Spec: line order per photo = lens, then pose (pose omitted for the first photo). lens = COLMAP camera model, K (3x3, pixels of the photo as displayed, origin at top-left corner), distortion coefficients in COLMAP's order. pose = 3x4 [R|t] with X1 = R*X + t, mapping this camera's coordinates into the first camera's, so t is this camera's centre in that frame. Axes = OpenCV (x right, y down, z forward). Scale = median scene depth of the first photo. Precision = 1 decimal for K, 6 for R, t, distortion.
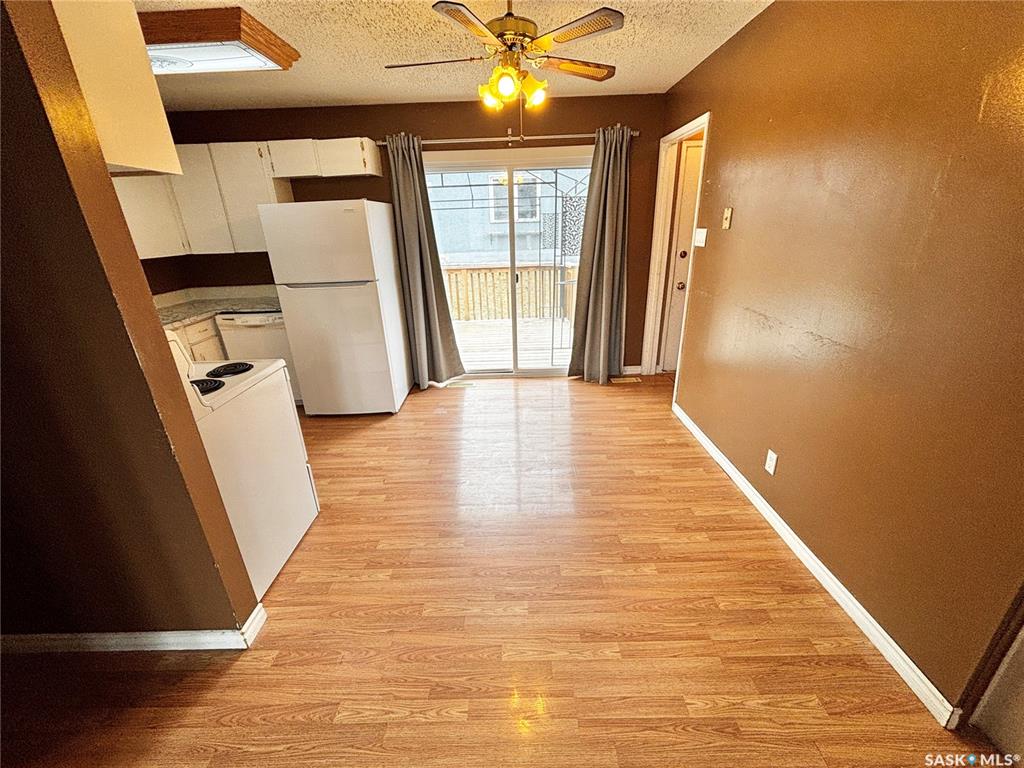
lens RADIAL K [[413.9, 0, 512.0], [0, 413.9, 384.0], [0, 0, 1]] dist [0.000127, -0.000063]
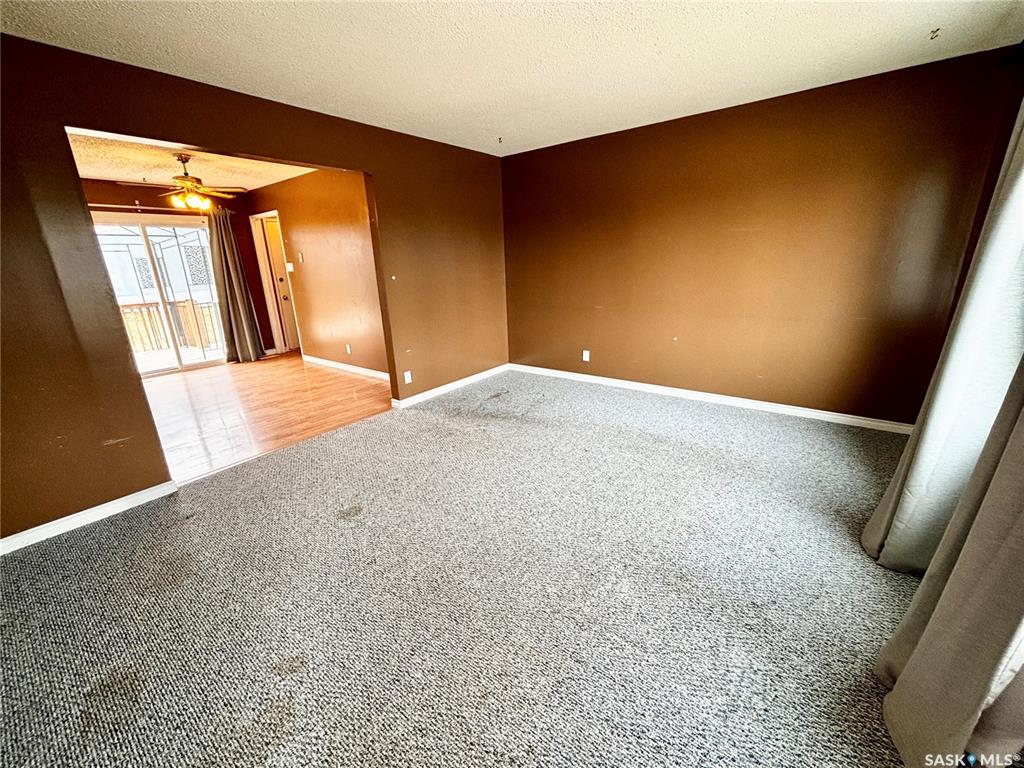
lens RADIAL K [[413.9, 0, 512.0], [0, 413.9, 384.0], [0, 0, 1]] dist [0.000127, -0.000063]
pose [[0.611928, -0.224086, 0.758505, -0.476988], [0.302071, 0.952539, 0.037712, 0.385280], [-0.730956, 0.206046, 0.650575, -0.867109]]
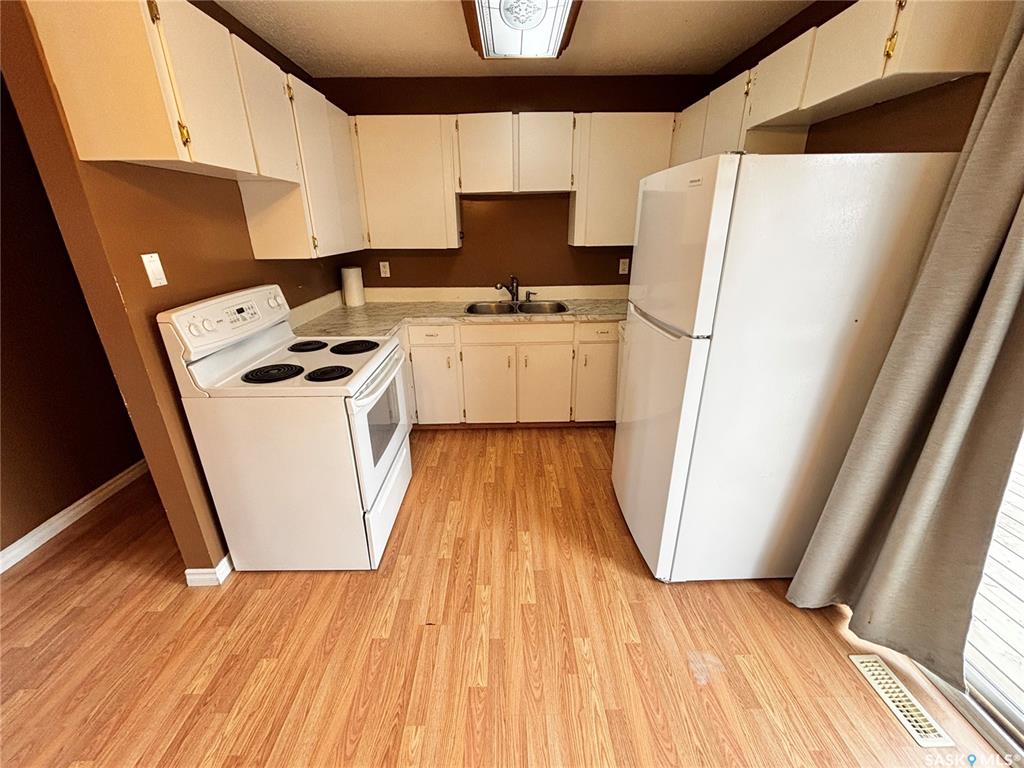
lens RADIAL K [[413.9, 0, 512.0], [0, 413.9, 384.0], [0, 0, 1]] dist [0.000127, -0.000063]
pose [[0.011521, 0.390591, -0.920492, 0.104382], [-0.354998, 0.862184, 0.361406, -0.285999], [0.934796, 0.322609, 0.148593, 0.731326]]
